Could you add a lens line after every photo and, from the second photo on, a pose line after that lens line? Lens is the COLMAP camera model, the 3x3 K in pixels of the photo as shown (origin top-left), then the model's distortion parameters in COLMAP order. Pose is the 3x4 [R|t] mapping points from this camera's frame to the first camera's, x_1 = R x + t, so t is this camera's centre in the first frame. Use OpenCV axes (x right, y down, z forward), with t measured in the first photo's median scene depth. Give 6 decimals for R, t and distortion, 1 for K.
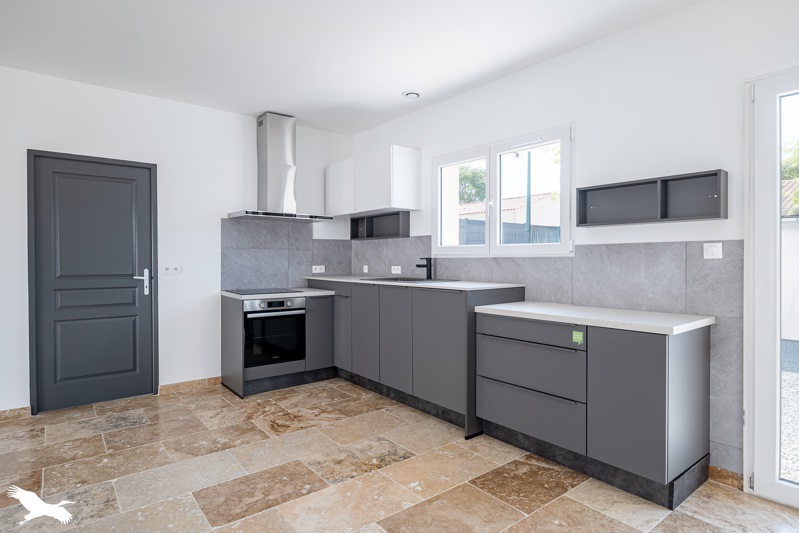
lens RADIAL K [[443.3, 0, 399.5], [0, 443.3, 266.5], [0, 0, 1]] dist [-0.000828, -0.000175]
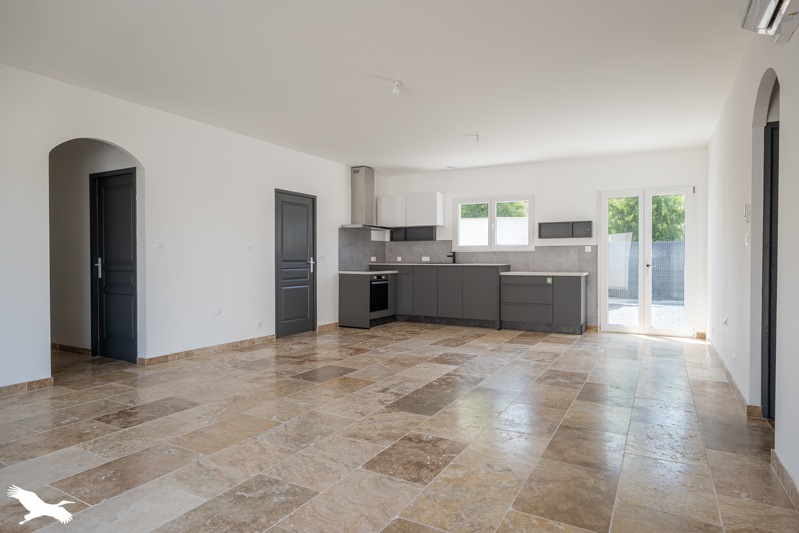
lens RADIAL K [[458.6, 0, 399.5], [0, 458.6, 266.5], [0, 0, 1]] dist [-0.000262, -0.000045]
pose [[0.920246, -0.004888, 0.391309, -0.946297], [0.005804, 0.999982, -0.001158, 0.045346], [-0.391297, 0.003337, 0.920259, -0.747955]]
